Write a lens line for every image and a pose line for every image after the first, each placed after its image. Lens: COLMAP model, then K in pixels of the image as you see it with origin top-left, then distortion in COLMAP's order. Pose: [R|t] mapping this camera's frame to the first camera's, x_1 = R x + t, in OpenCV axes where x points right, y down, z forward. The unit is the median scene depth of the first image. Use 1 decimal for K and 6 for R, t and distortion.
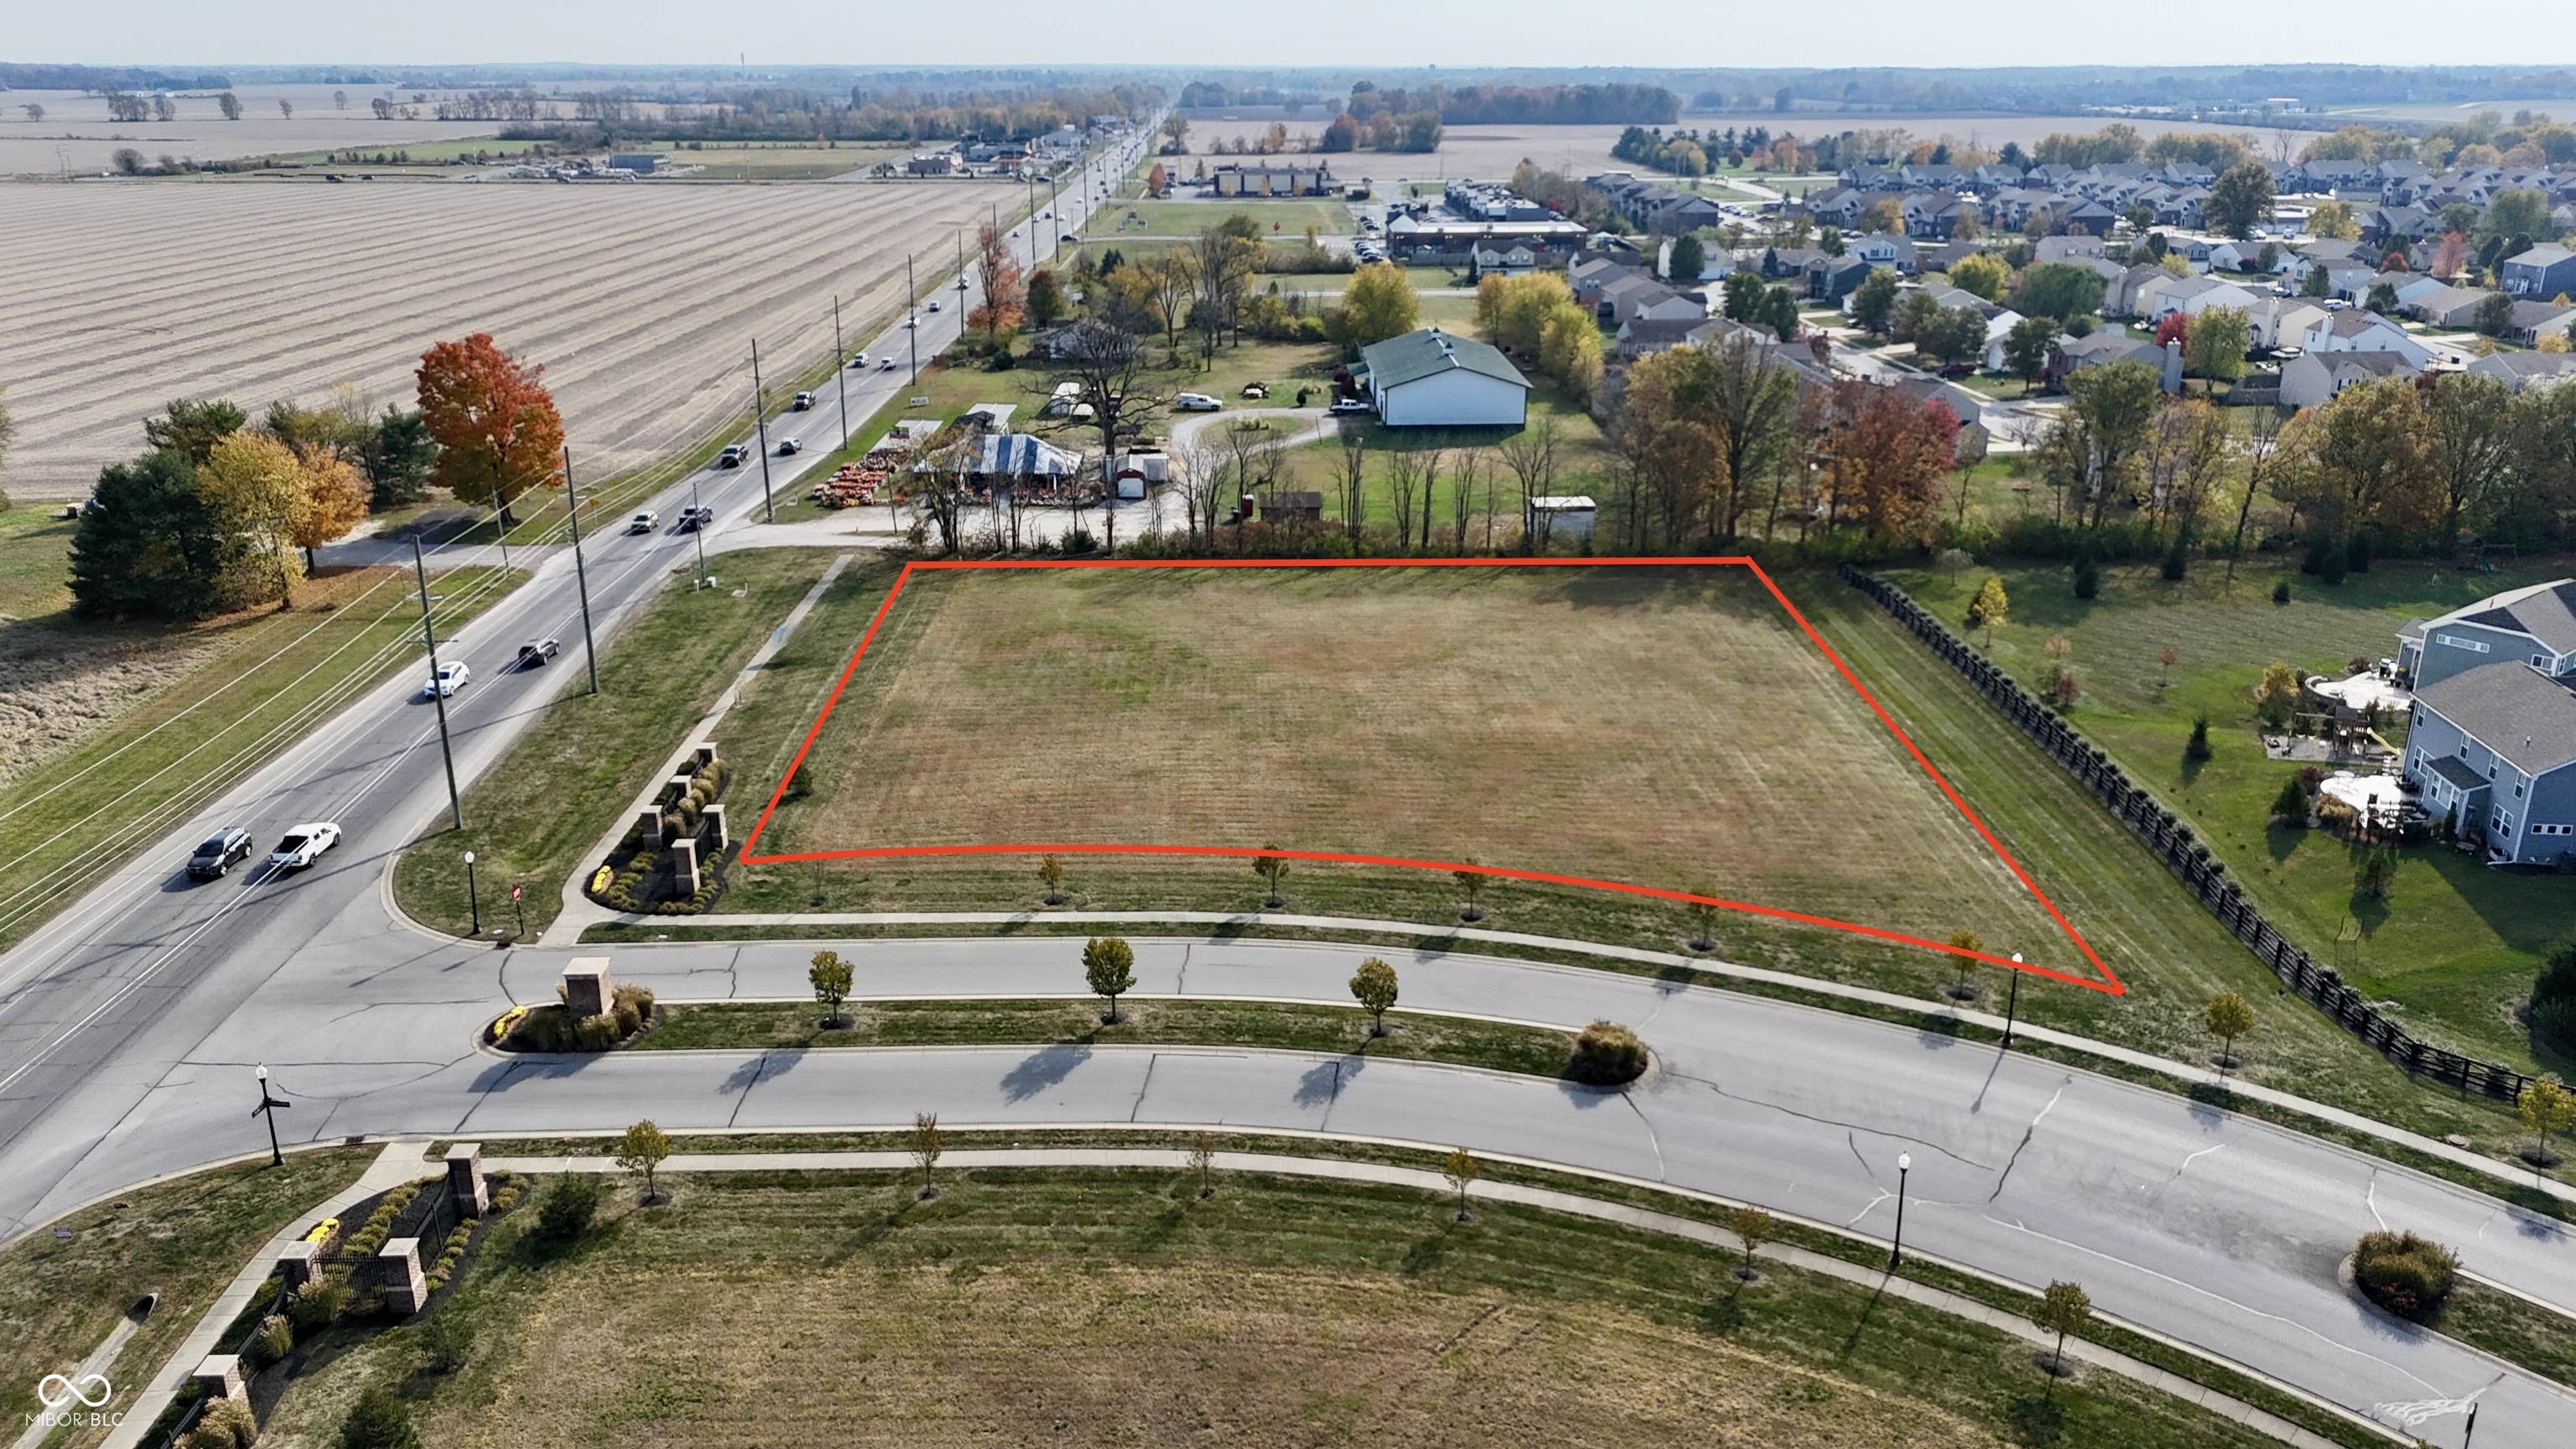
lens RADIAL K [[1871.4, 0, 1297.1], [0, 1871.4, 740.6], [0, 0, 1]] dist [0.075629, -0.083612]
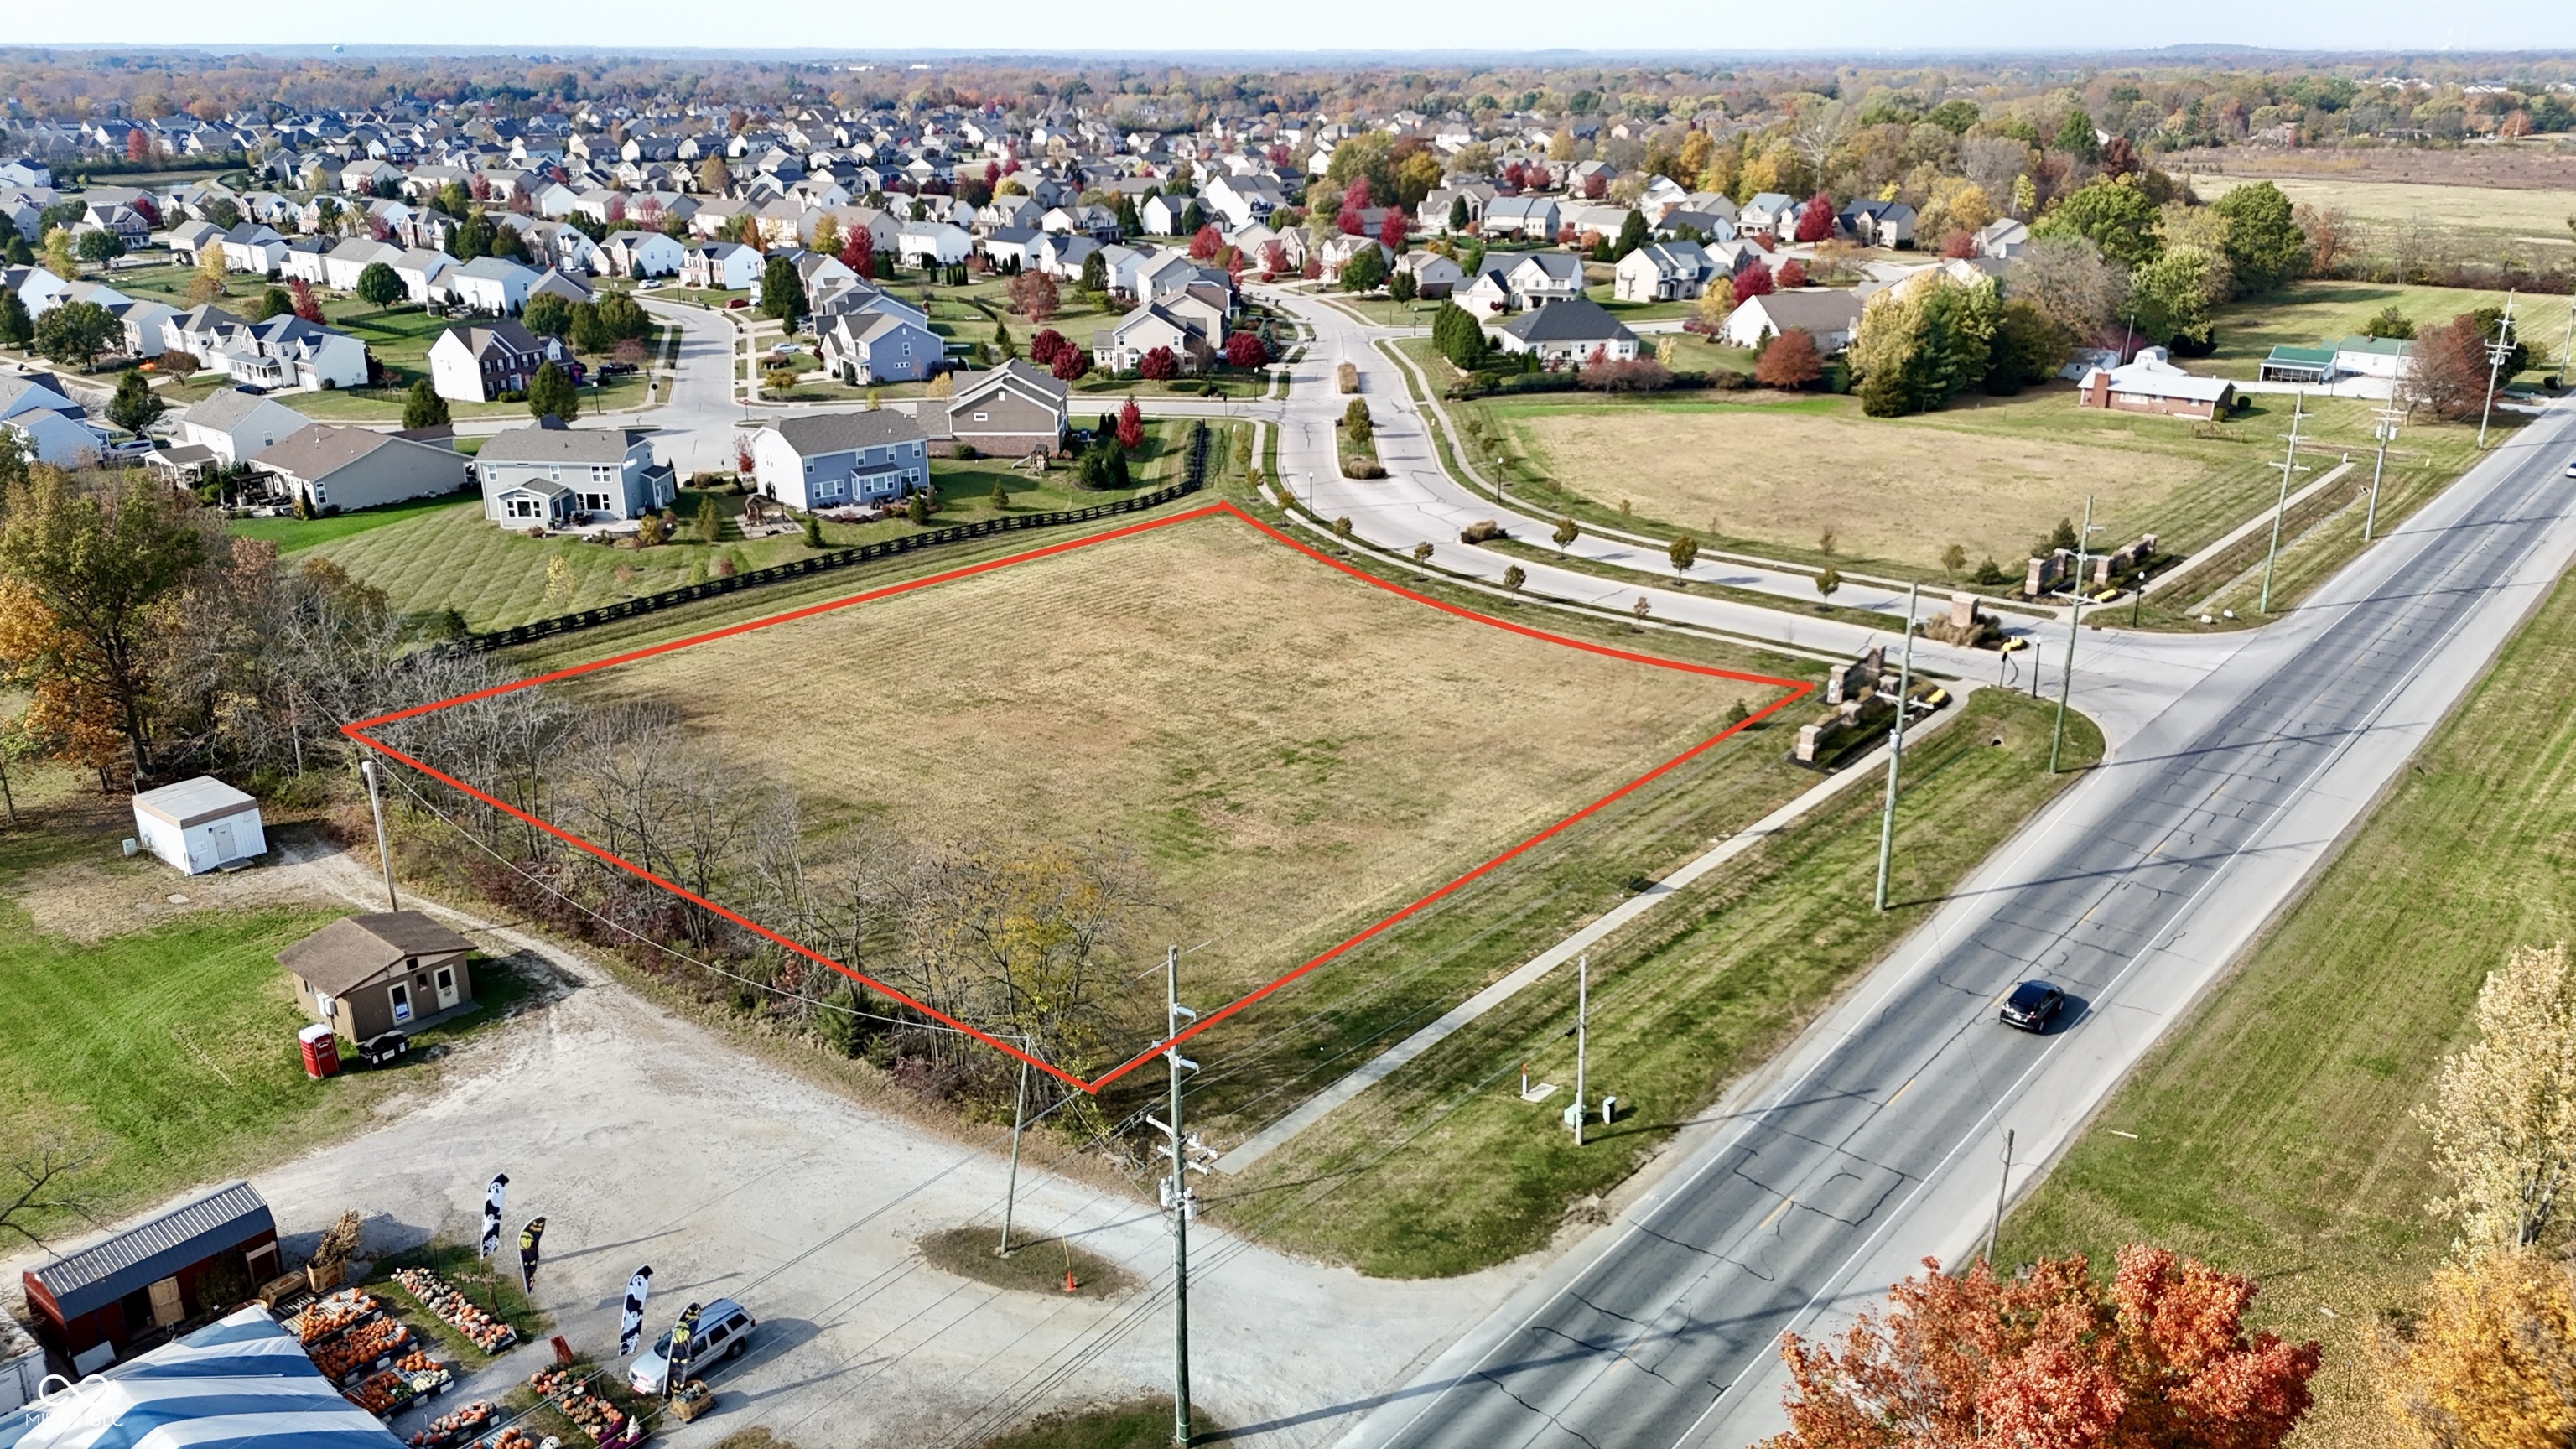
lens RADIAL K [[1871.4, 0, 1299.1], [0, 1871.4, 734.5], [0, 0, 1]] dist [0.075629, -0.083612]
pose [[-0.745443, -0.230022, 0.625624, -0.688746], [0.222644, 0.798746, 0.558959, -0.575758], [-0.628287, 0.555963, -0.544206, 1.604249]]
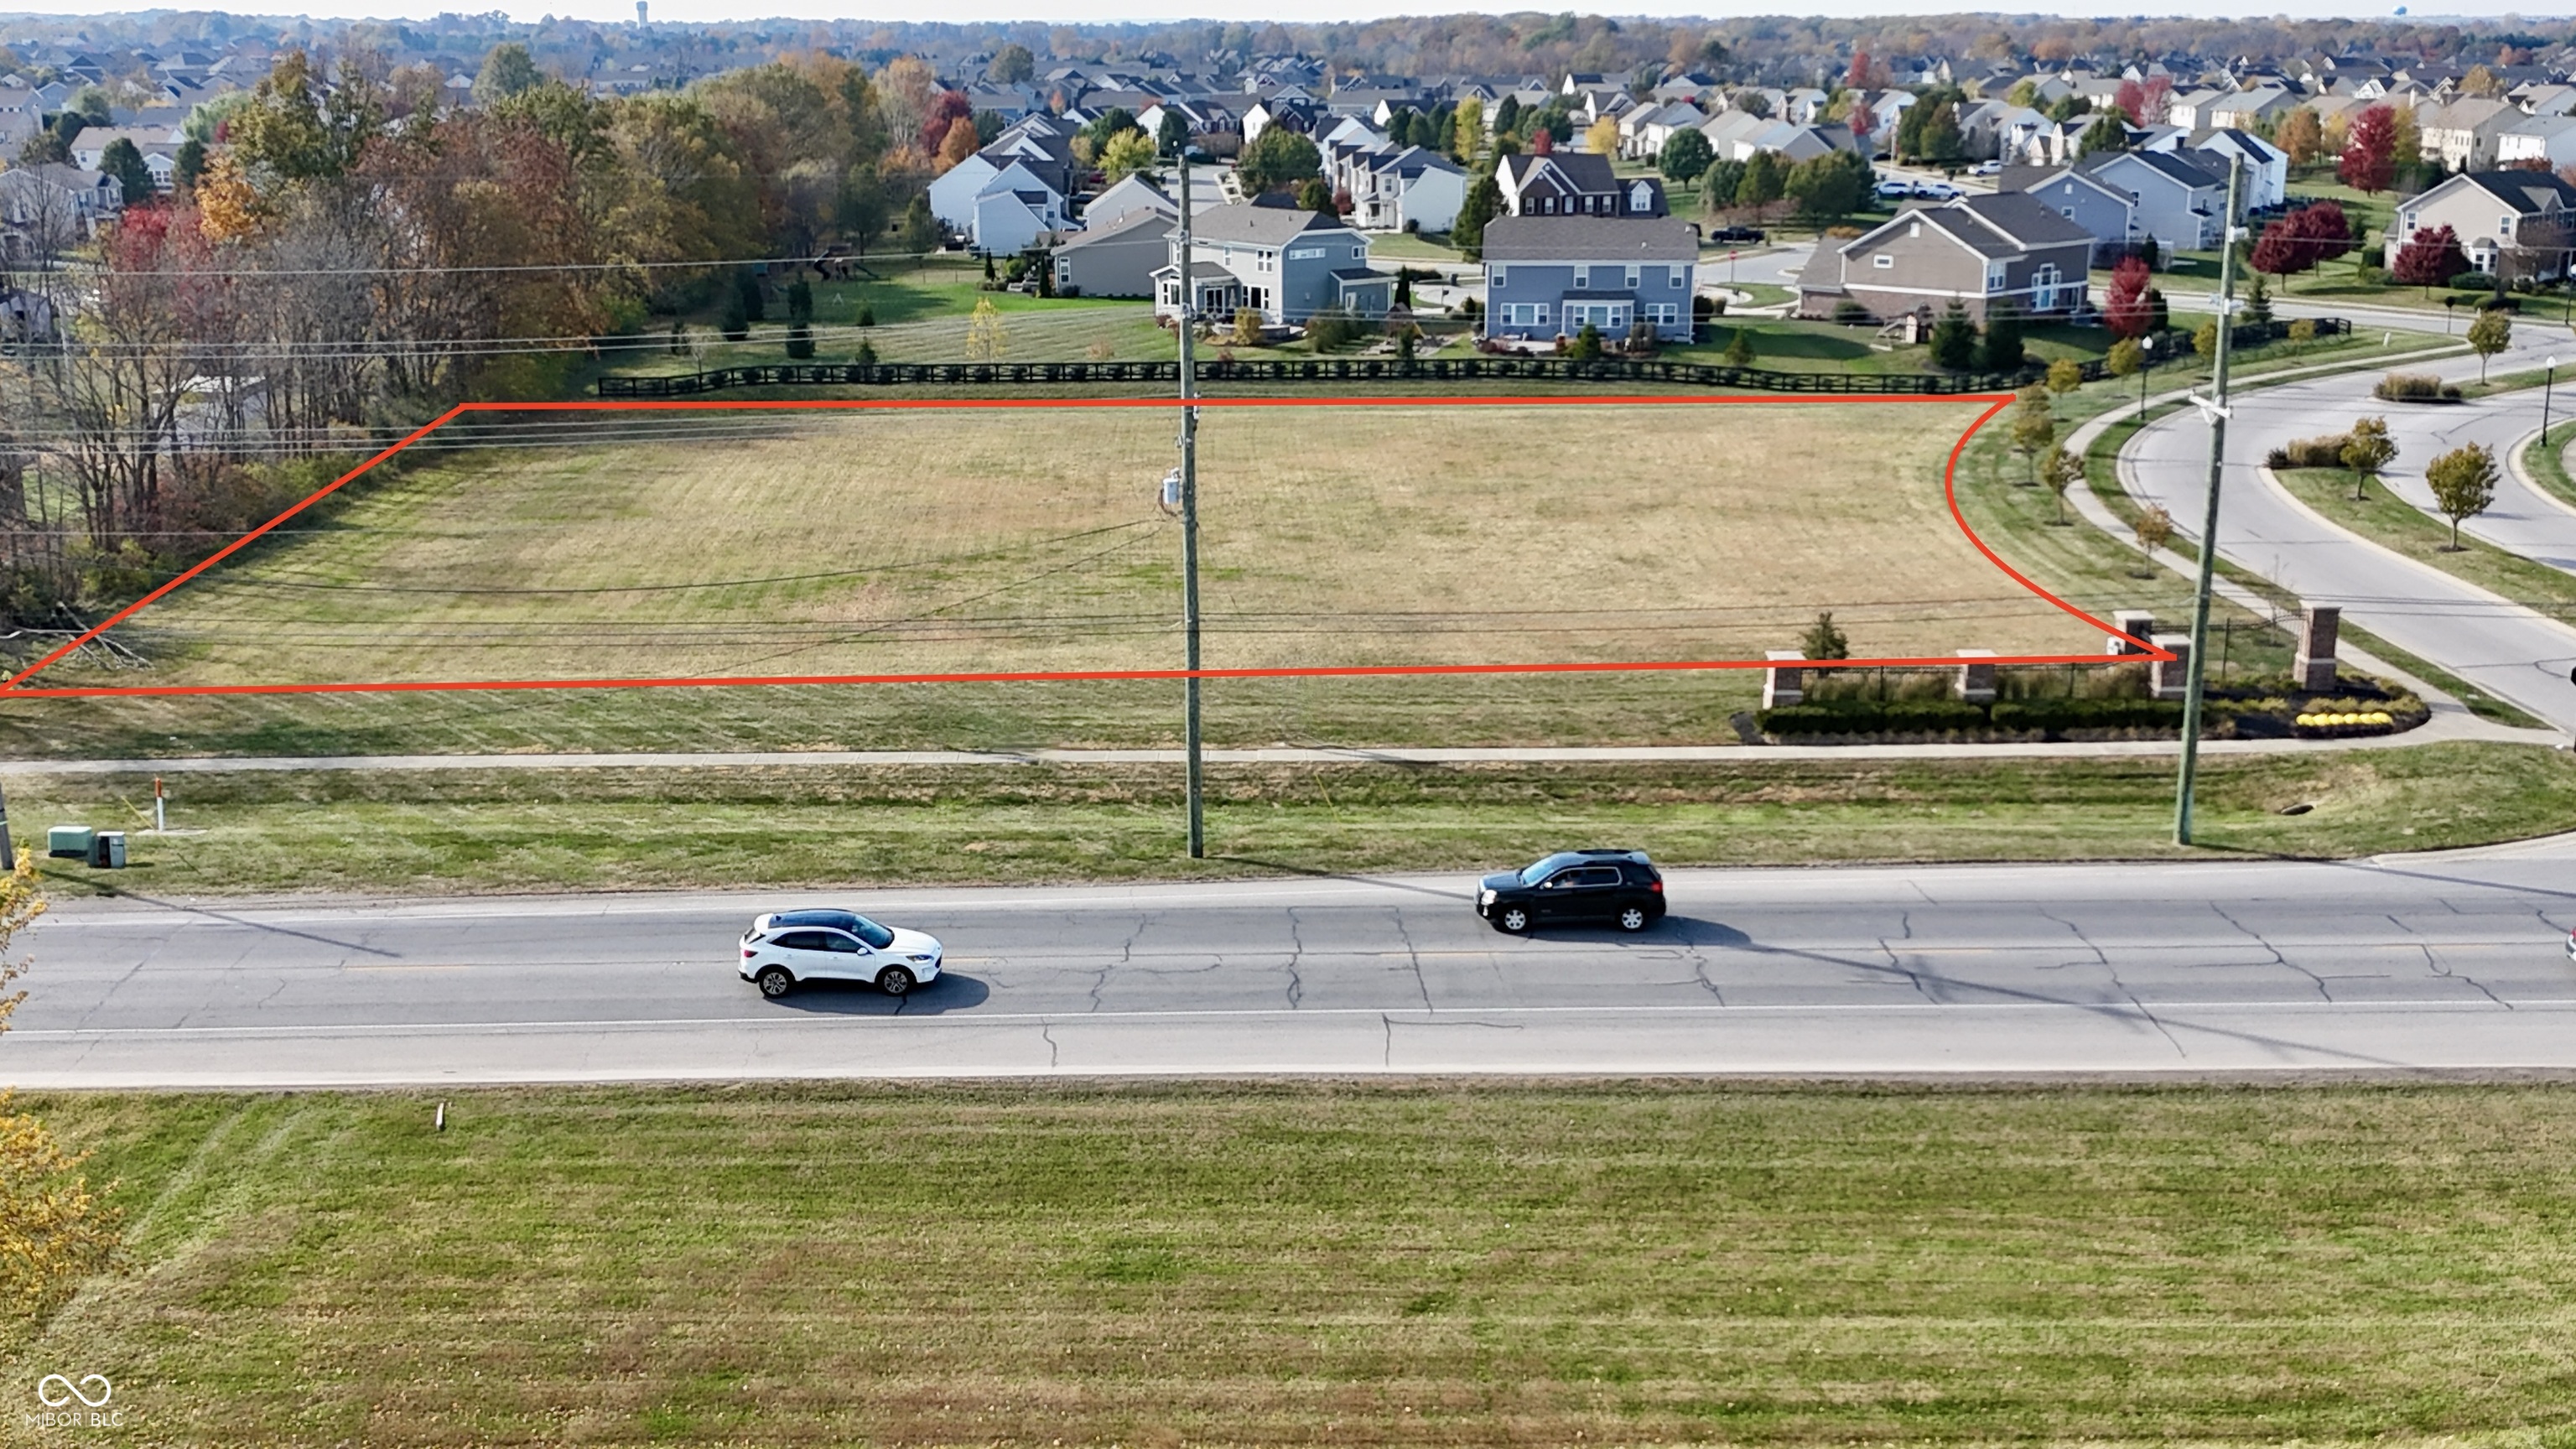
lens RADIAL K [[2694.5, 0, 1271.1], [0, 2694.5, 720.8], [0, 0, 1]] dist [0.022936, 0.000000]
pose [[0.005962, -0.252127, 0.967676, -0.920843], [0.341262, 0.910112, 0.235026, -0.176600], [-0.939949, 0.328830, 0.091467, 0.994673]]
